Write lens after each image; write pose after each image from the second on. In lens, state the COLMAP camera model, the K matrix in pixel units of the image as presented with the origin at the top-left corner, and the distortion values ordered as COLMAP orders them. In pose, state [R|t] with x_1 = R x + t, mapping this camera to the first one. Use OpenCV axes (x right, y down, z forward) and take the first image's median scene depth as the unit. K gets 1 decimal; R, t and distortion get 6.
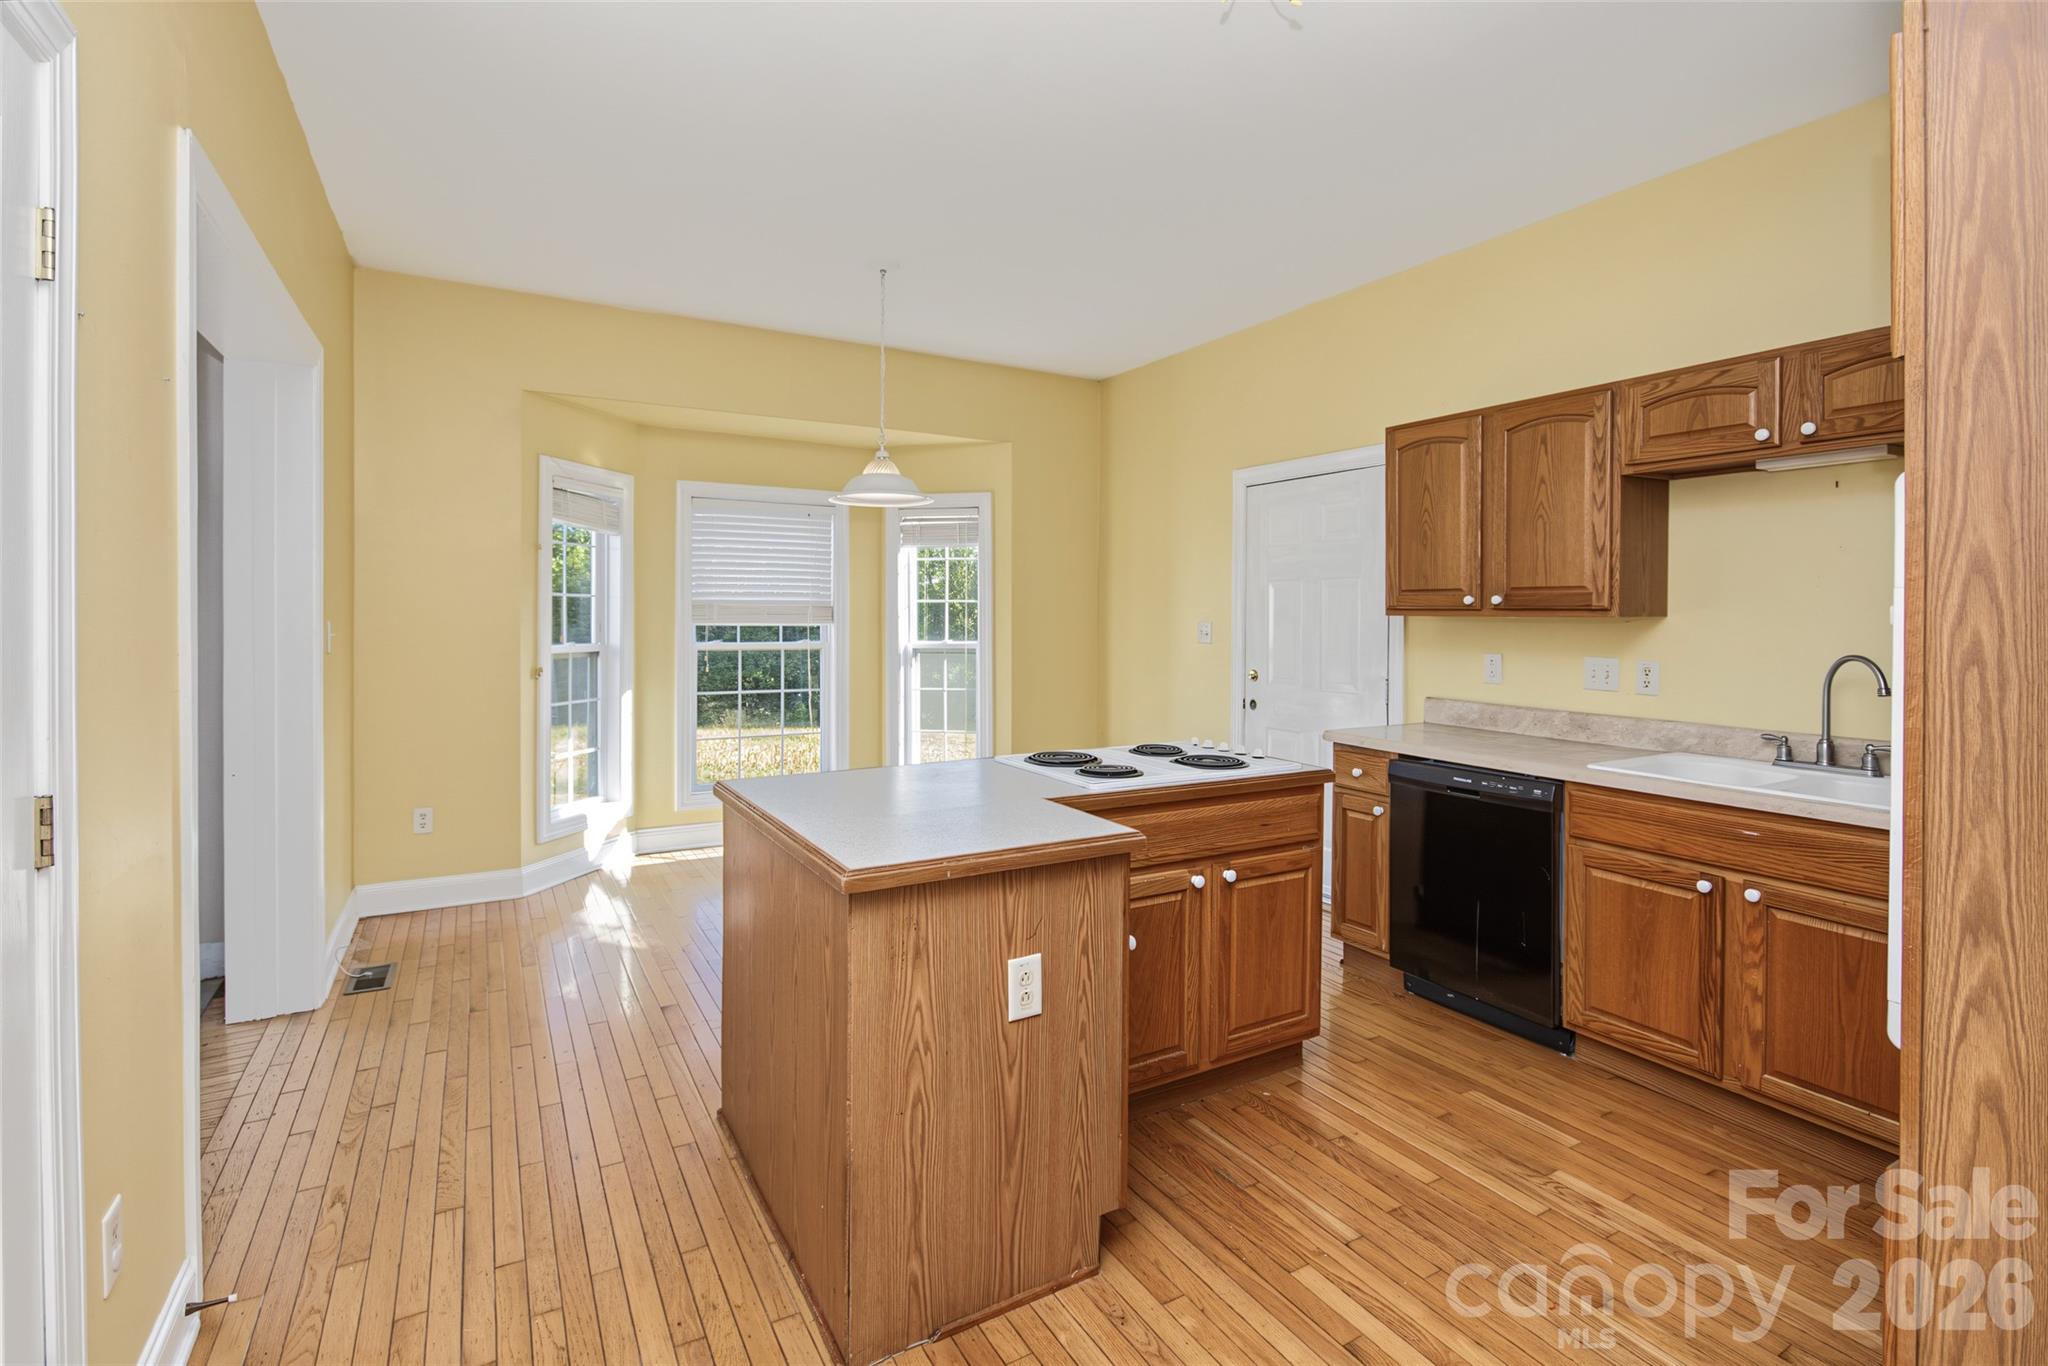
lens RADIAL K [[978.2, 0, 1022.7], [0, 978.2, 615.3], [0, 0, 1]] dist [-0.003565, 0.000606]
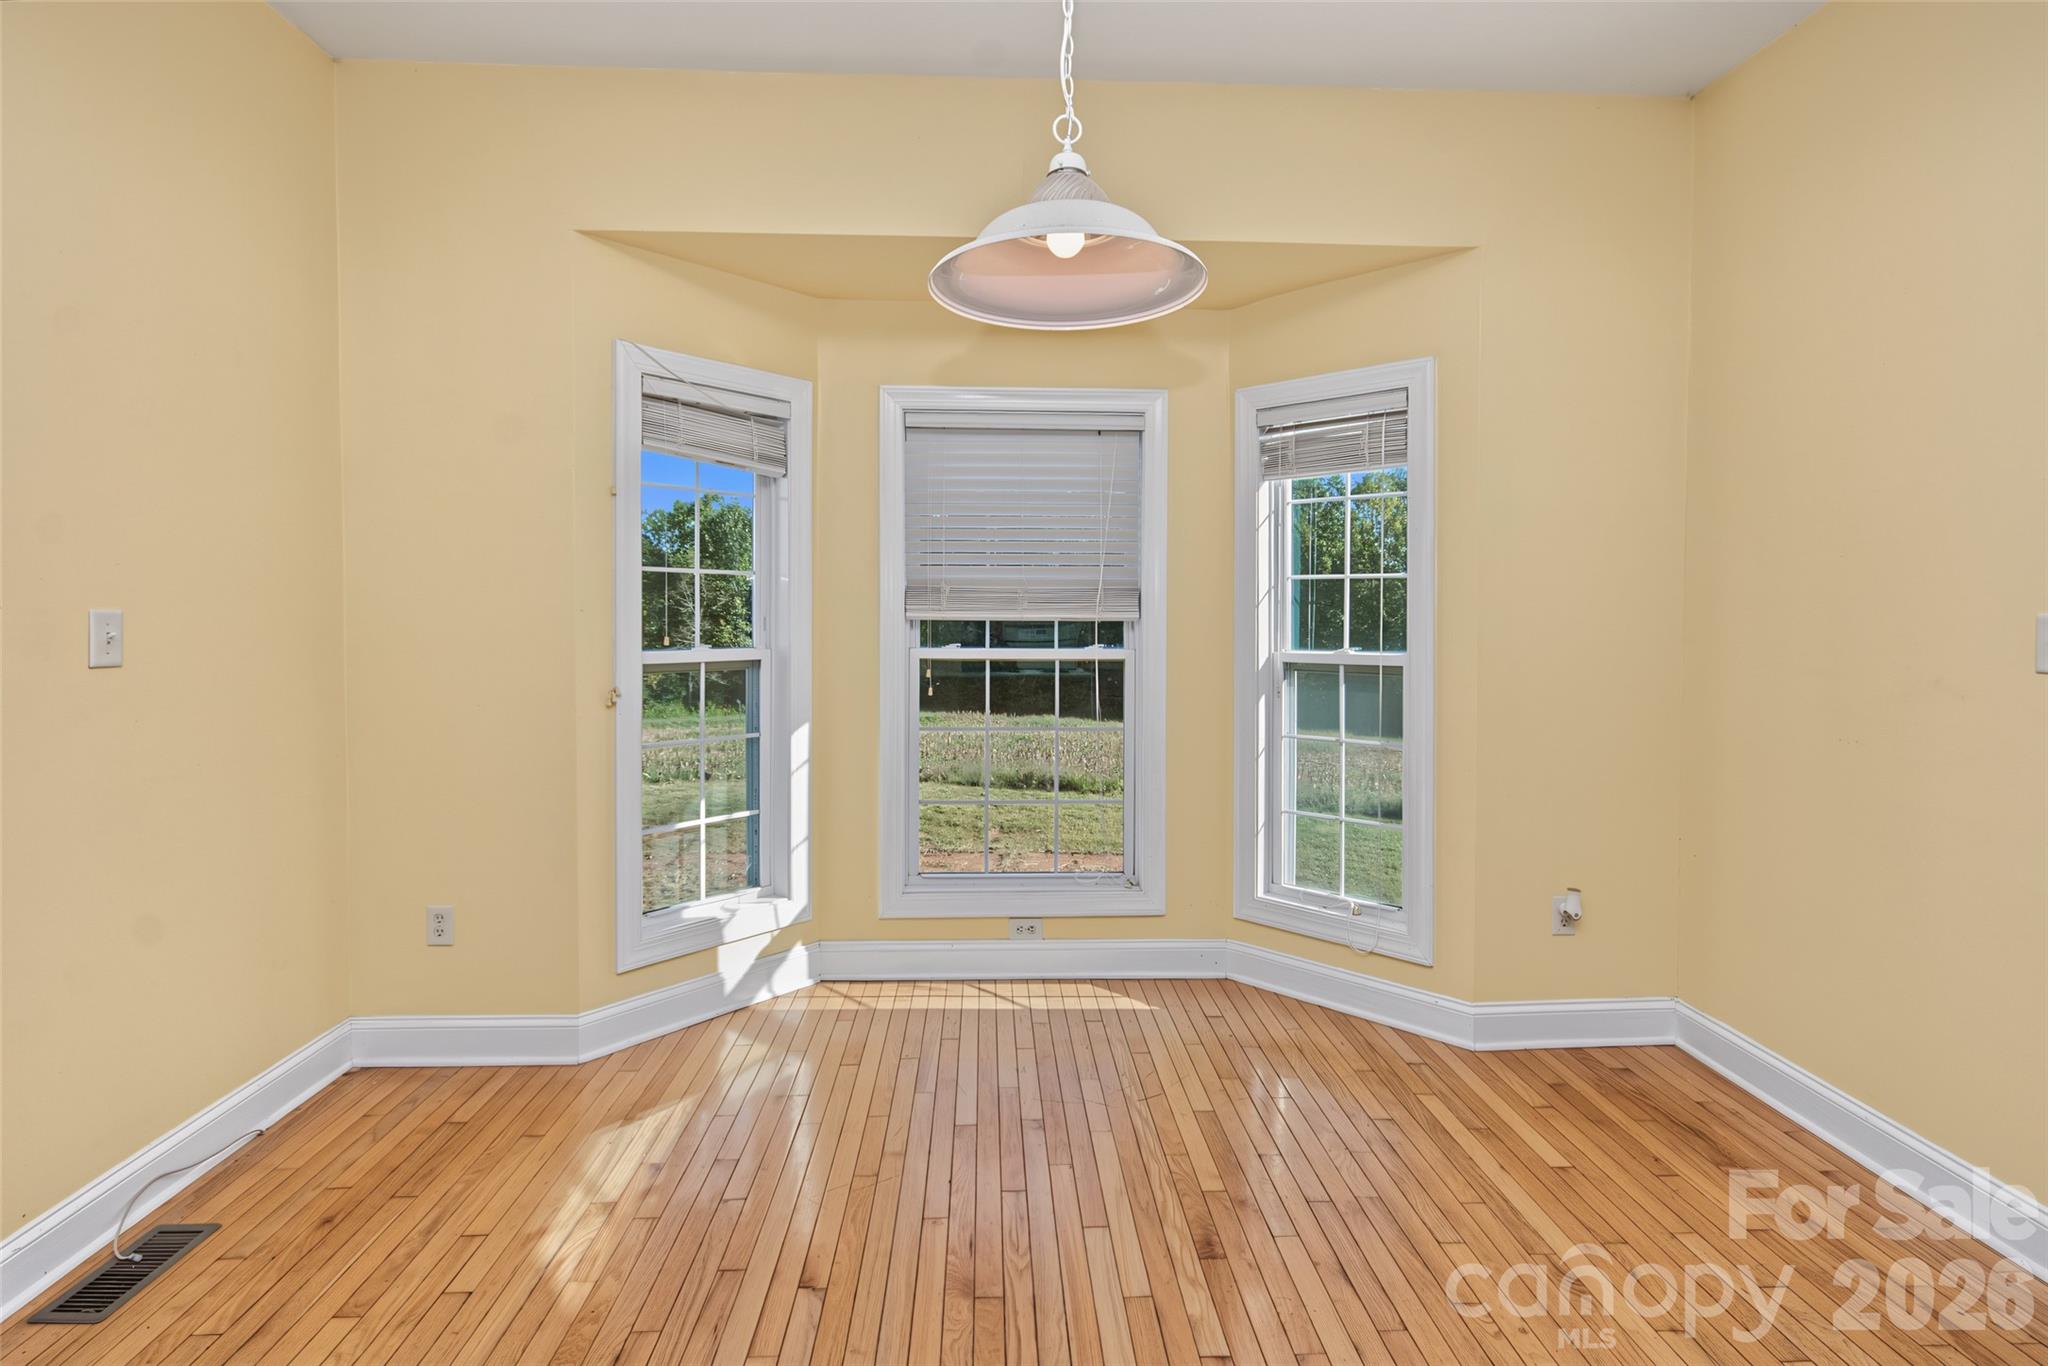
lens RADIAL K [[978.2, 0, 1005.8], [0, 978.2, 609.1], [0, 0, 1]] dist [-0.003565, 0.000606]
pose [[0.882365, -0.002055, -0.470560, 0.007956], [-0.000335, 0.999987, -0.004995, 0.006649], [0.470565, 0.004565, 0.882354, 0.459915]]
